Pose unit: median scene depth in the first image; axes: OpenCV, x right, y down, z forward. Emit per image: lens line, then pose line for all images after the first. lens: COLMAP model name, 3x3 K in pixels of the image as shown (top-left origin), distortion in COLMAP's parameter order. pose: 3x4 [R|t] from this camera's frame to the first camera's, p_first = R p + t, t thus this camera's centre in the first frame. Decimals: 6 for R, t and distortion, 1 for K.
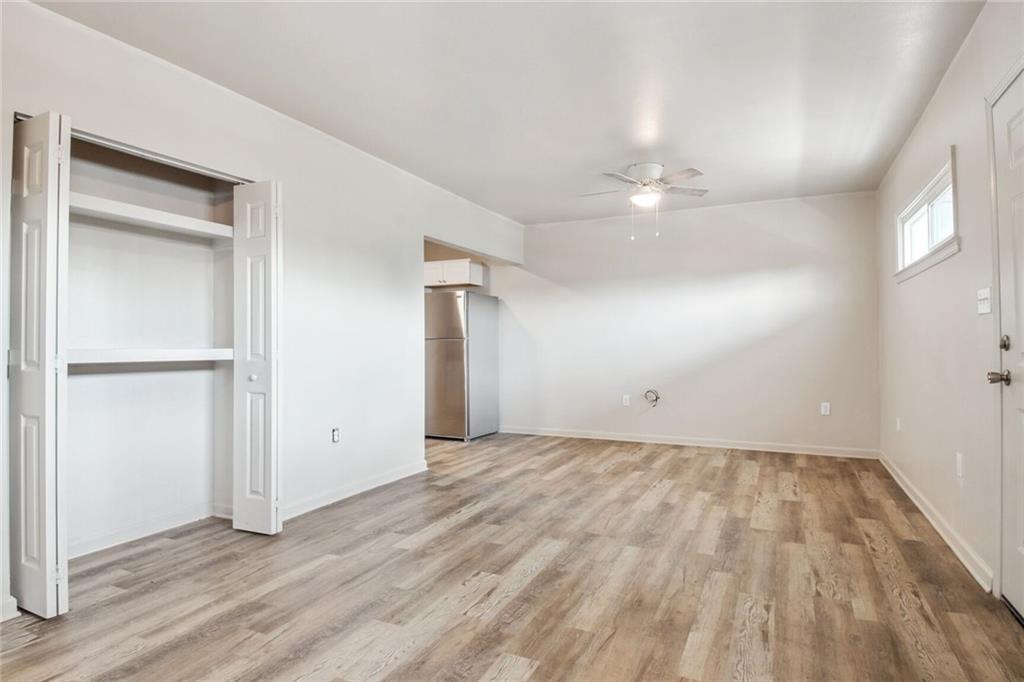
lens RADIAL K [[553.2, 0, 512.0], [0, 553.2, 341.0], [0, 0, 1]] dist [-0.000891, -0.000928]
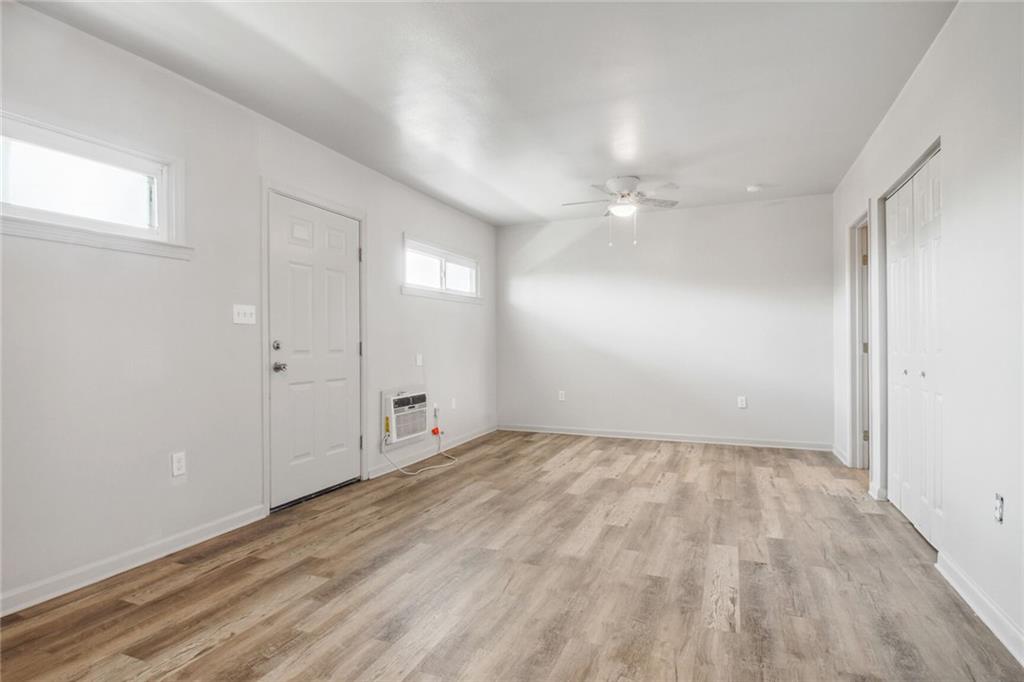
lens RADIAL K [[553.2, 0, 512.0], [0, 553.2, 341.0], [0, 0, 1]] dist [-0.000891, -0.000928]
pose [[-0.997751, 0.011775, -0.065980, 0.252515], [0.012406, 0.999881, -0.009159, 0.011635], [0.065864, -0.009957, -0.997779, 2.061253]]
